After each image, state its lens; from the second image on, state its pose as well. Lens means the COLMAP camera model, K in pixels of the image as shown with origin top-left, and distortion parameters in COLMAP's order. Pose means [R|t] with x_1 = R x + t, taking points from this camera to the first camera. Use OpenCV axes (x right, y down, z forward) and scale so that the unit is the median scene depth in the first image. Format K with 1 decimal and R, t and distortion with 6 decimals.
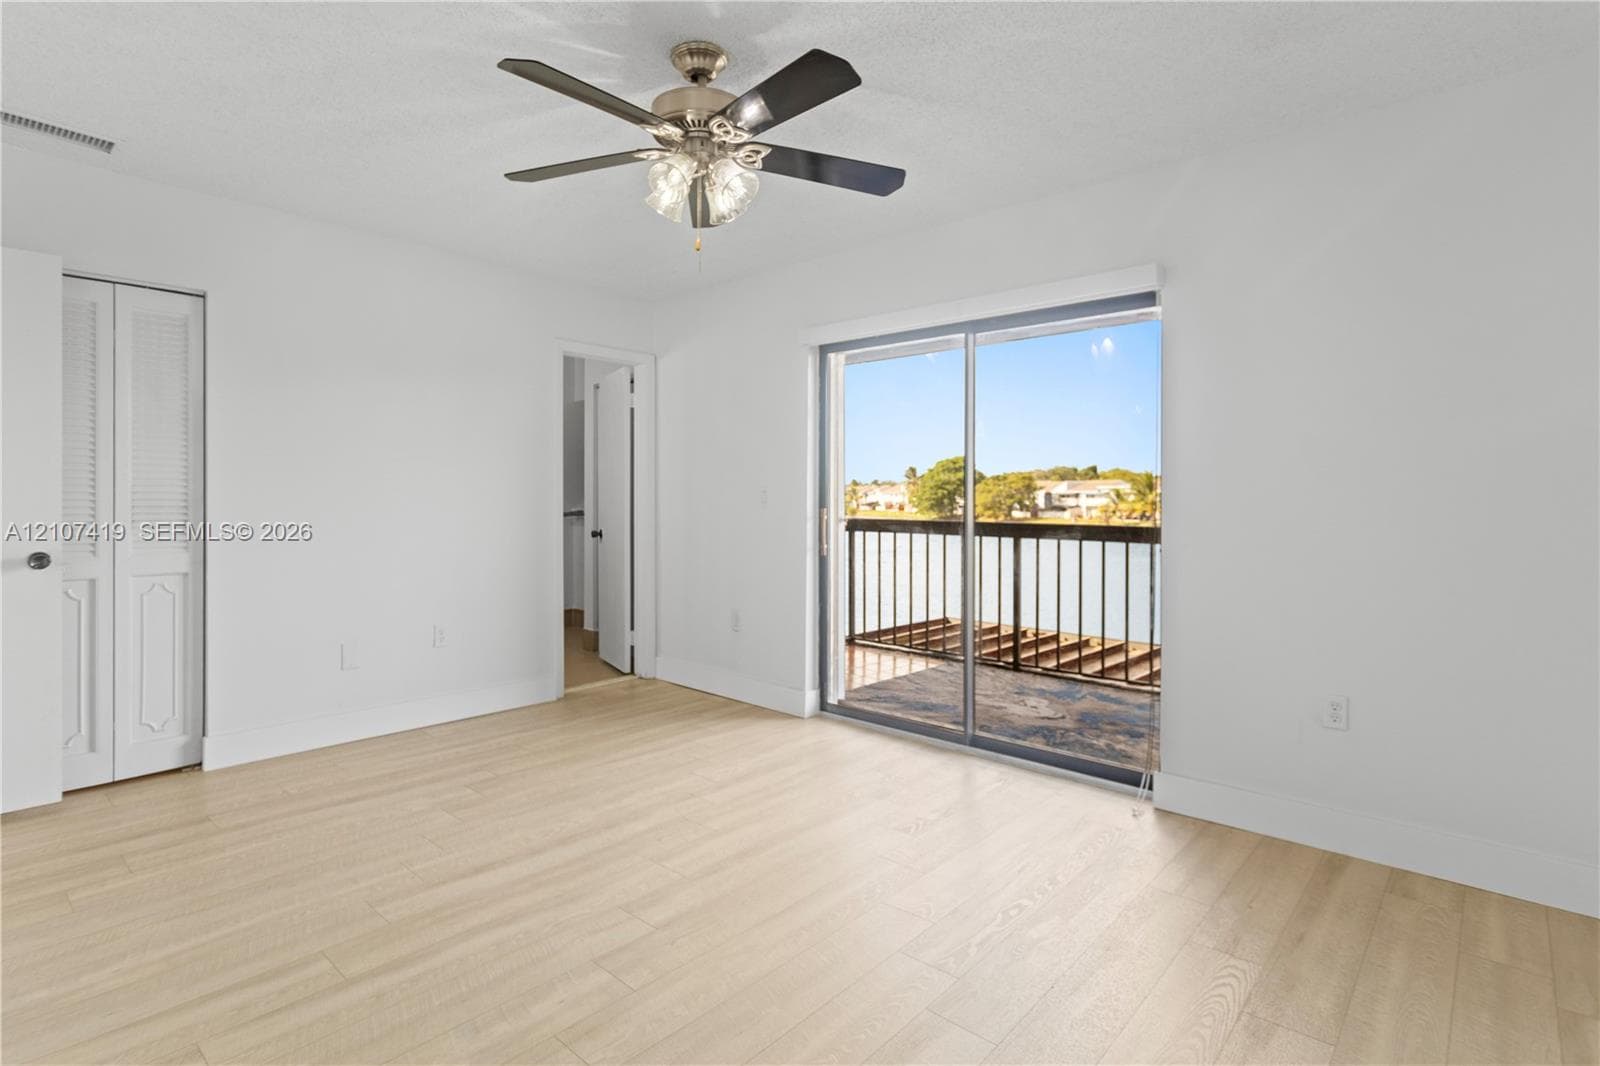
lens RADIAL K [[774.7, 0, 798.3], [0, 774.7, 502.7], [0, 0, 1]] dist [0.000578, 0.000200]
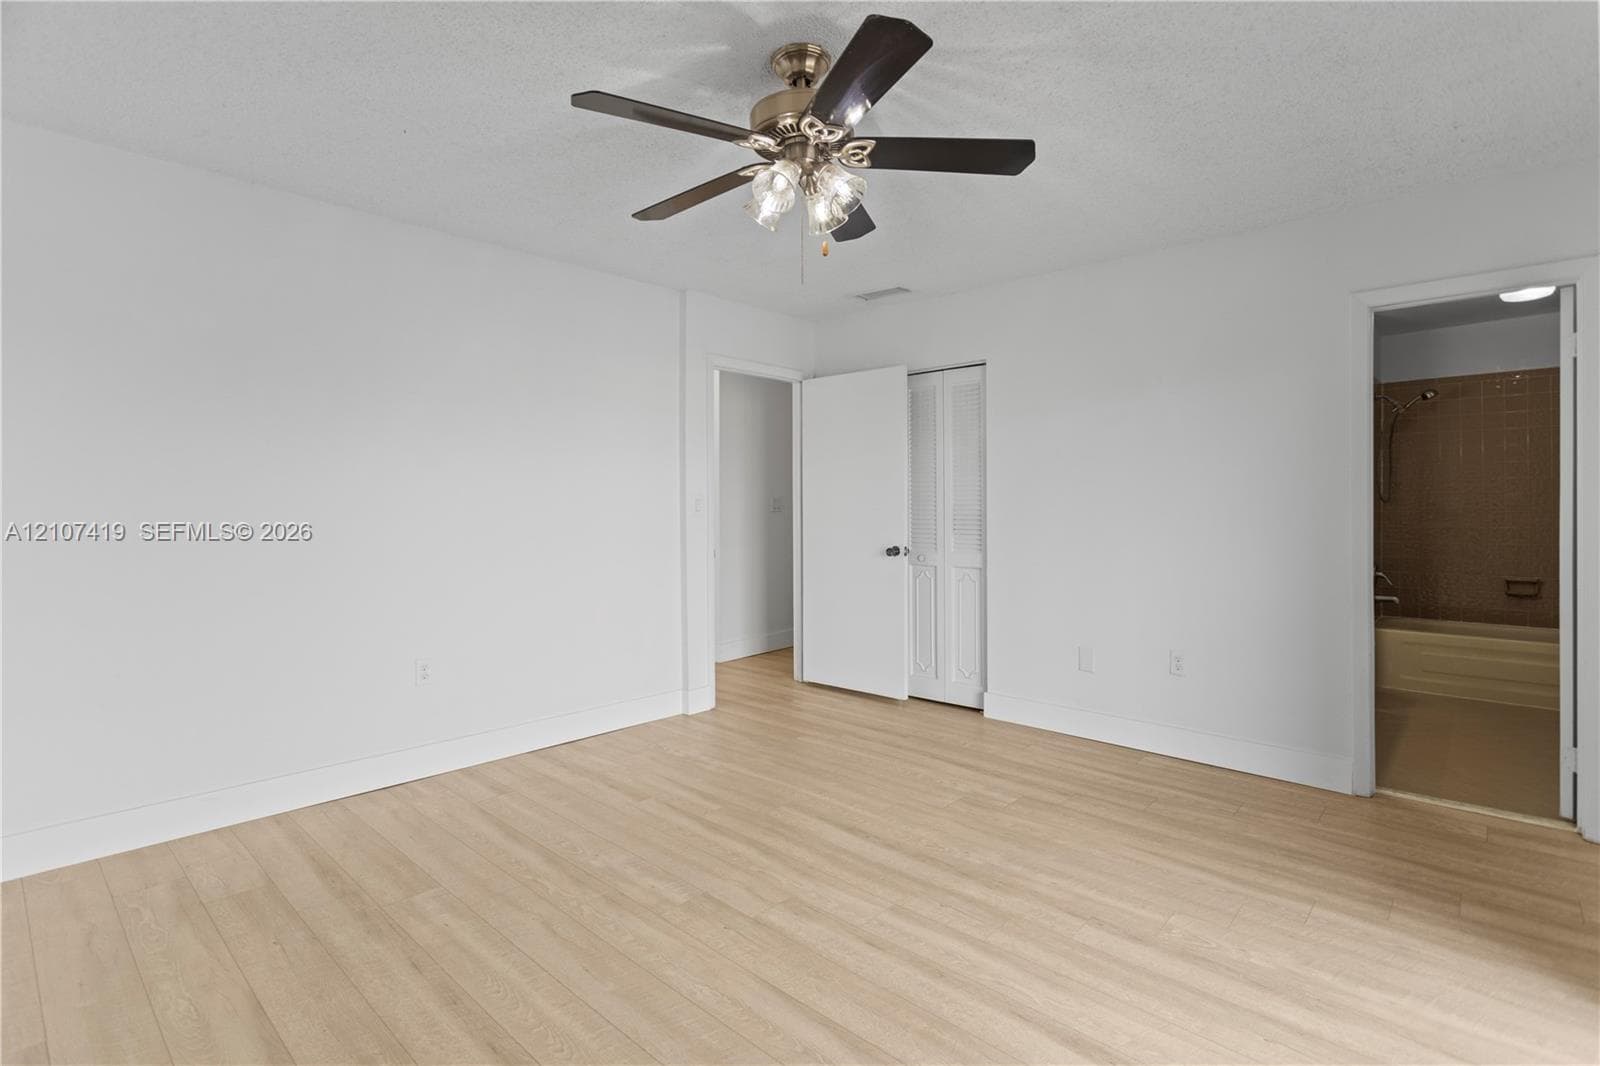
lens RADIAL K [[800.4, 0, 837.7], [0, 800.4, 535.5], [0, 0, 1]] dist [0.001693, 0.000442]
pose [[-0.012827, 0.031115, -0.999434, 0.669323], [-0.002244, 0.999512, 0.031146, -0.011727], [0.999915, 0.002642, -0.012751, 0.831626]]
